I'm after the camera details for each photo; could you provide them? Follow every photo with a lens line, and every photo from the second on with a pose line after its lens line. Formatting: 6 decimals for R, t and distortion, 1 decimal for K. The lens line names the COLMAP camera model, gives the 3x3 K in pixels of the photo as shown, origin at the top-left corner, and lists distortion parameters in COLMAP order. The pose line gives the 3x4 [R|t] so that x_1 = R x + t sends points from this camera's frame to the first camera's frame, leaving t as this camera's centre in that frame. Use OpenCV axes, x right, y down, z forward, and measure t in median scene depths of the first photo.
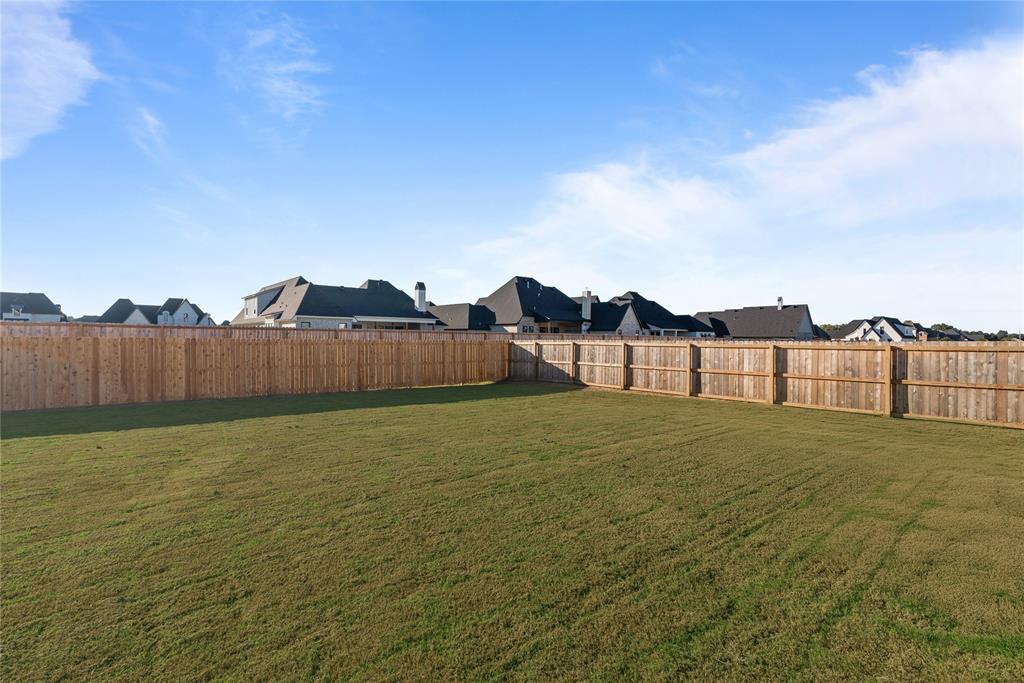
lens RADIAL K [[463.0, 0, 512.0], [0, 463.0, 341.5], [0, 0, 1]] dist [0.013980, -0.000044]
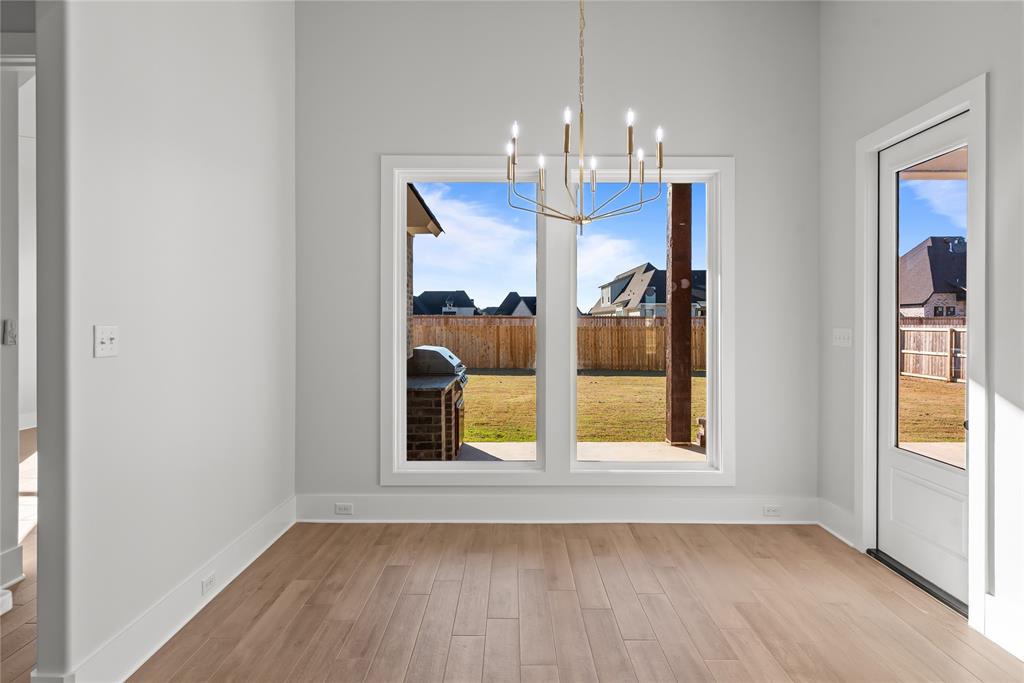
lens RADIAL K [[611.9, 0, 510.4], [0, 611.9, 329.0], [0, 0, 1]] dist [0.000495, -0.000072]
pose [[0.765296, -0.003122, -0.643671, 0.348357], [0.002355, 0.999995, -0.002050, 0.004849], [0.643674, 0.000053, 0.765300, -0.408116]]
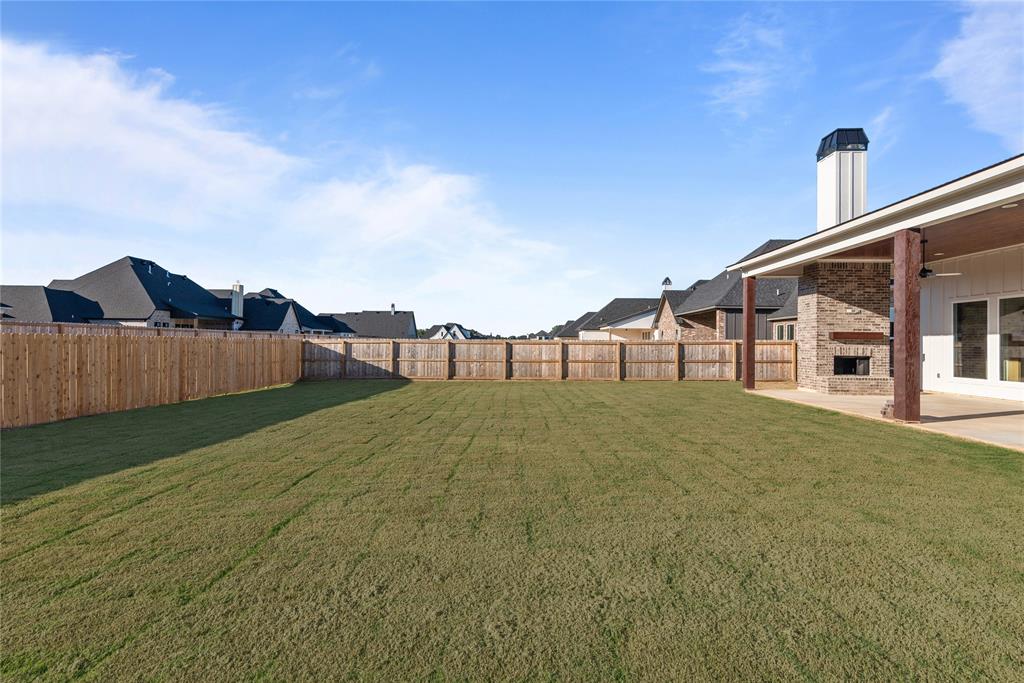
lens RADIAL K [[463.0, 0, 512.0], [0, 463.0, 341.5], [0, 0, 1]] dist [0.013980, -0.000044]
pose [[0.666867, 0.000740, 0.745176, -0.432094], [0.000998, 0.999998, -0.001886, 0.004887], [-0.745176, 0.002002, 0.666865, 0.047491]]
